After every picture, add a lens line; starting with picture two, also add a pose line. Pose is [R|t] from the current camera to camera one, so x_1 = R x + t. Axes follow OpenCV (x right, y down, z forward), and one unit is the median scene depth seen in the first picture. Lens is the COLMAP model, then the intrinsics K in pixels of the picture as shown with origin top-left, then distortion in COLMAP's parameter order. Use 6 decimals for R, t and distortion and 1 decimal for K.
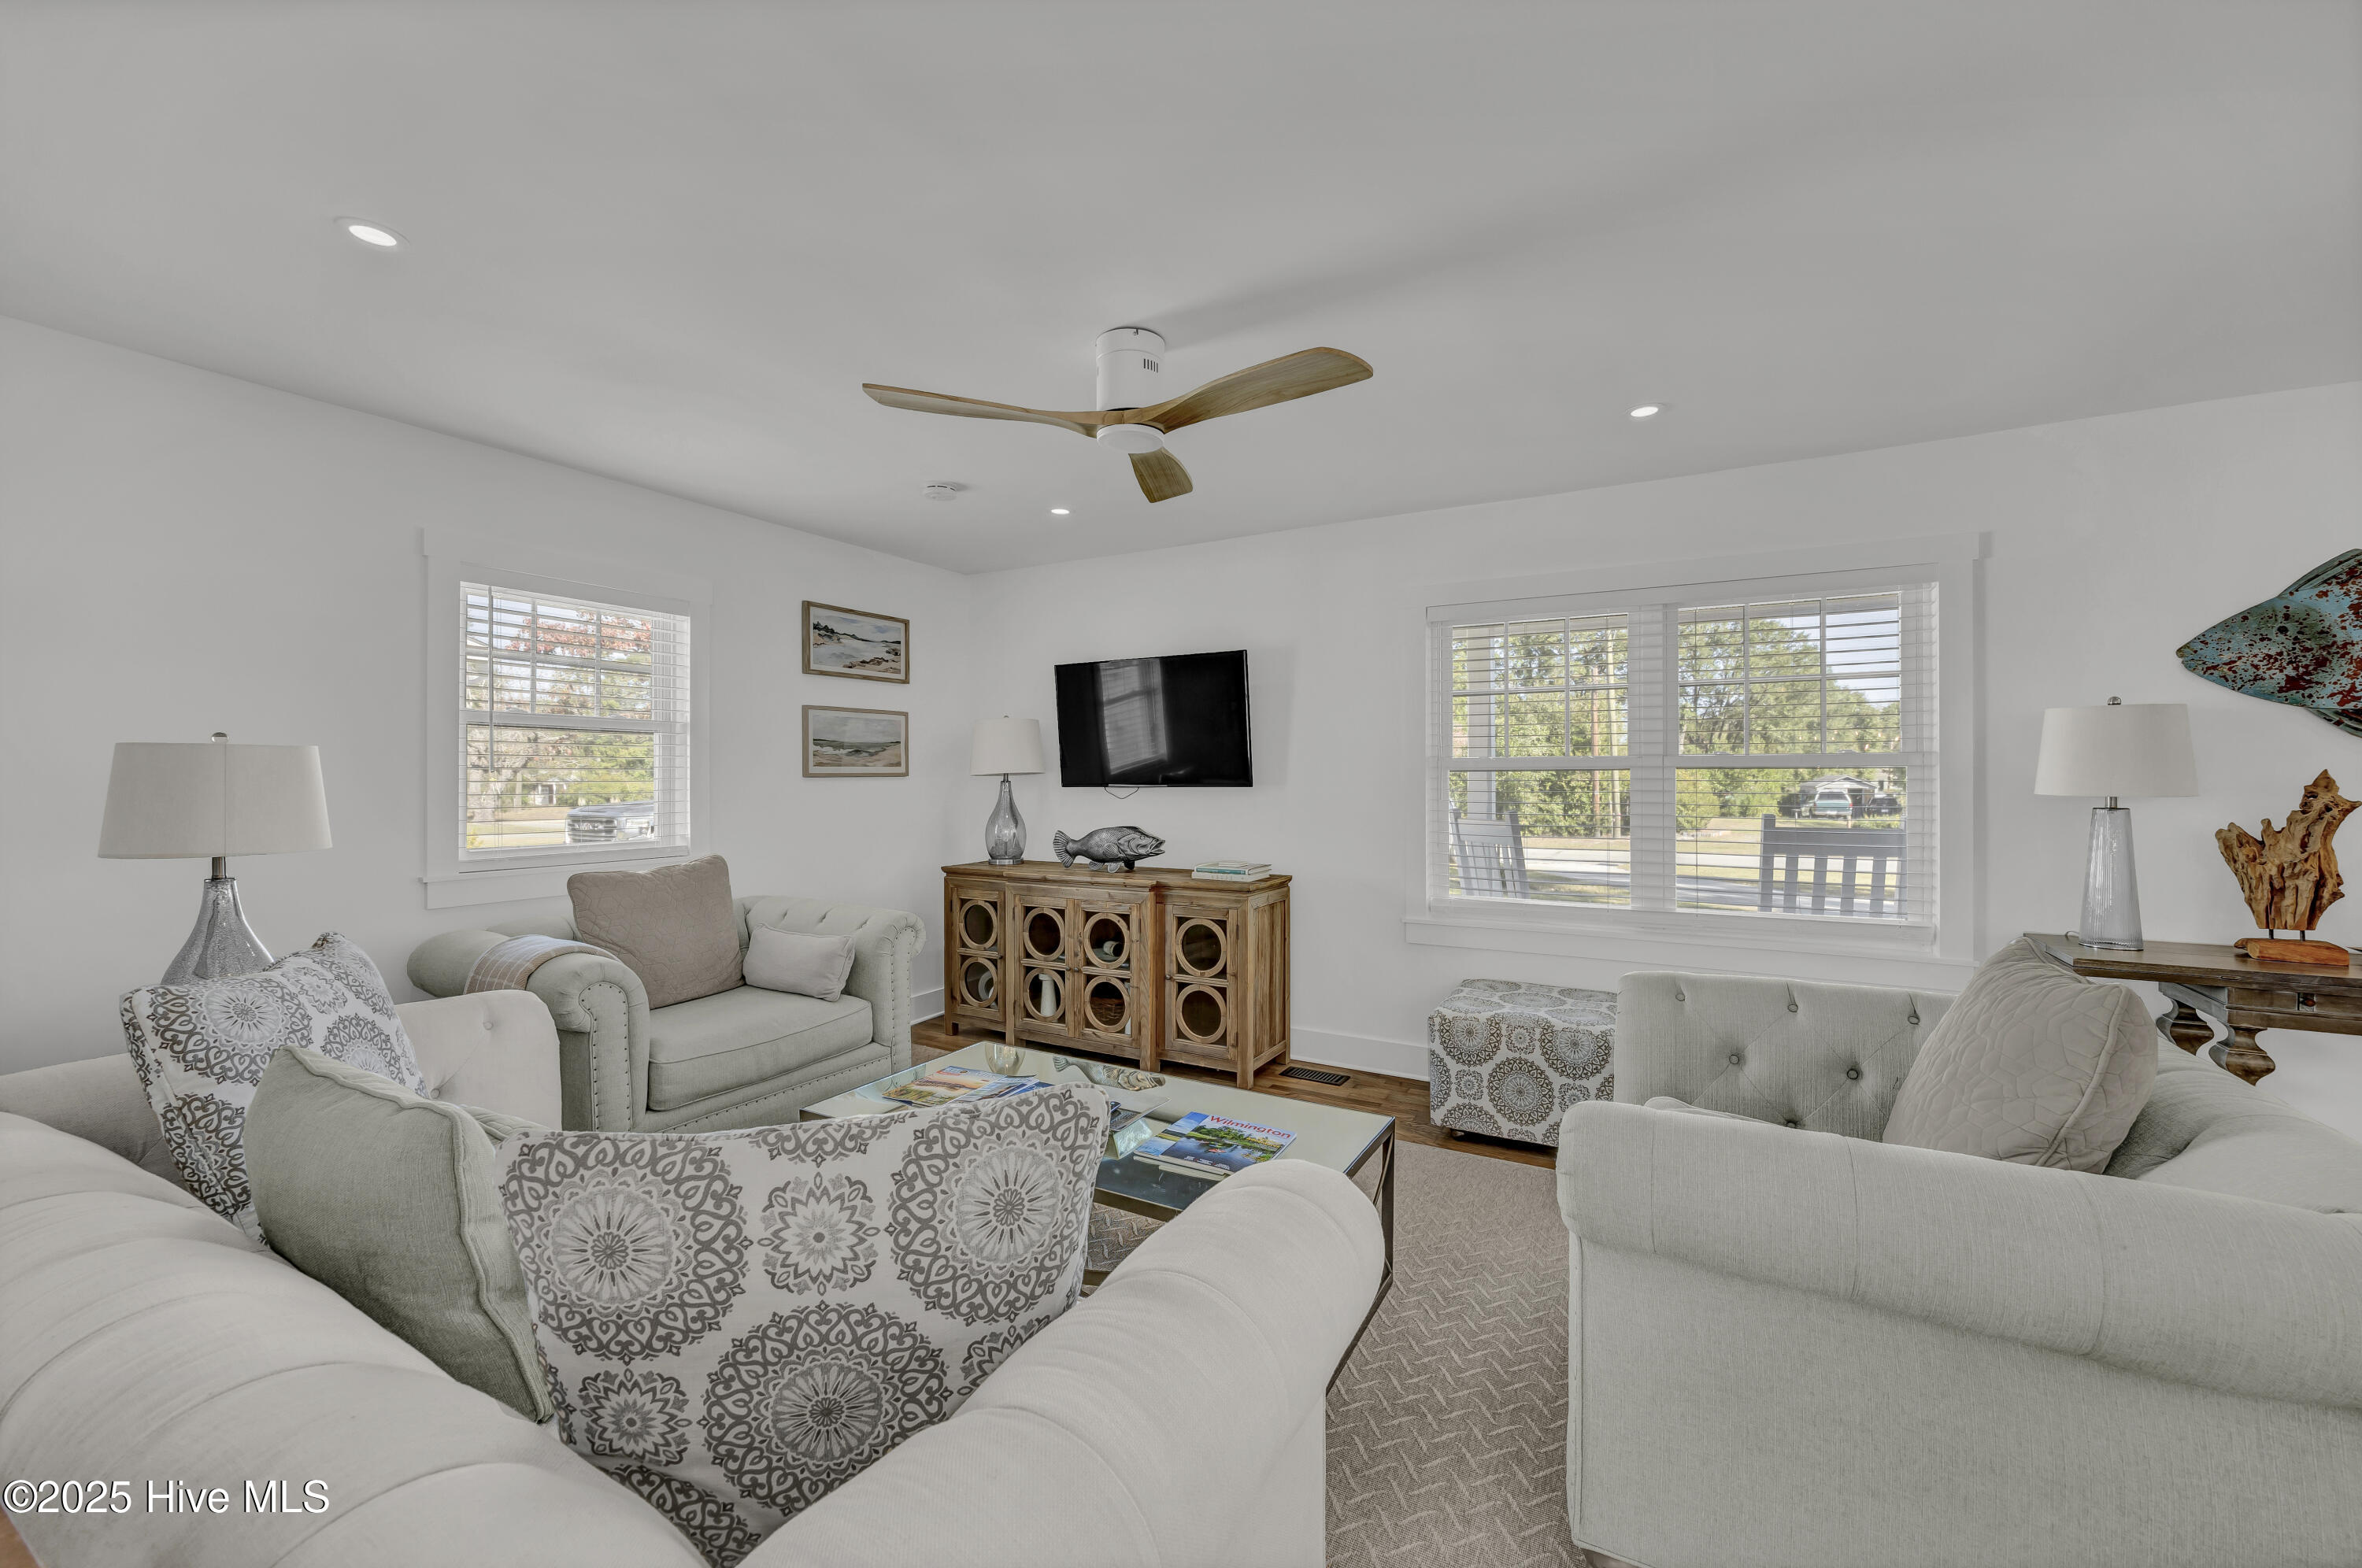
lens RADIAL K [[904.9, 0, 1179.8], [0, 904.9, 780.7], [0, 0, 1]] dist [-0.008755, -0.000061]
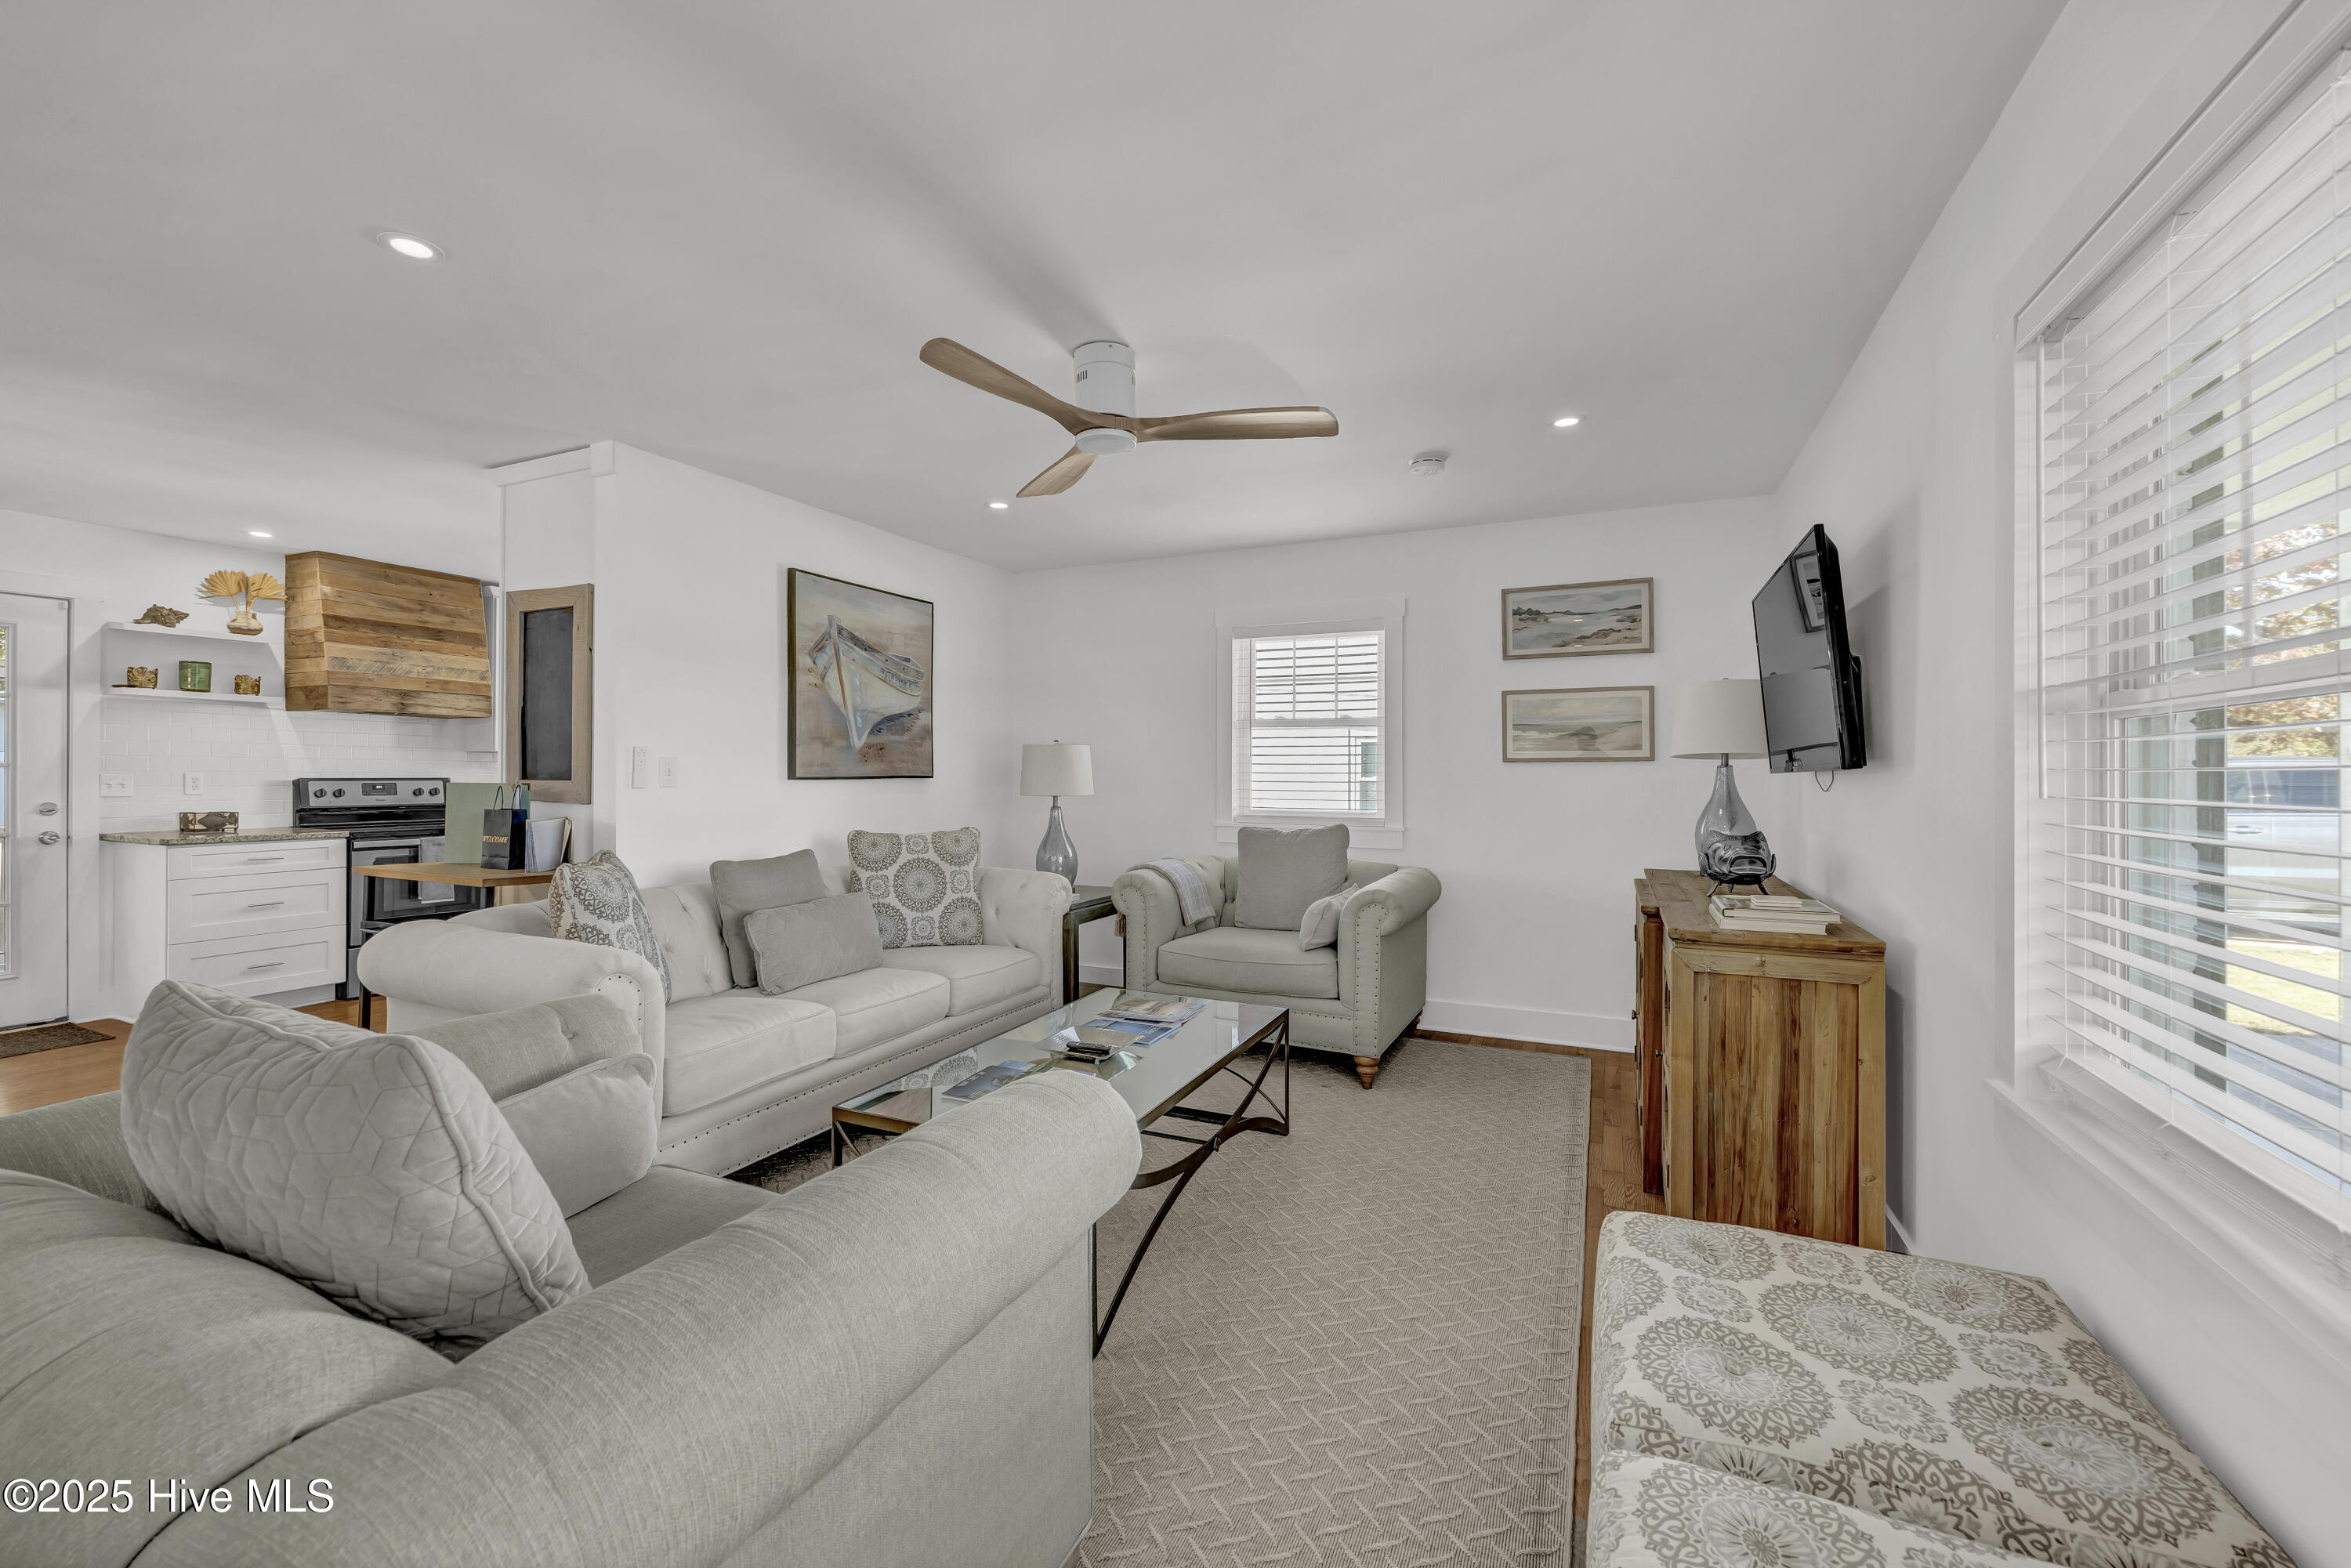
lens RADIAL K [[900.7, 0, 1182.5], [0, 900.7, 774.7], [0, 0, 1]] dist [-0.008755, -0.000061]
pose [[0.112086, 0.001044, -0.993698, 0.554425], [-0.008481, 0.999964, 0.000094, 0.013887], [0.993662, 0.008417, 0.112091, 0.517511]]
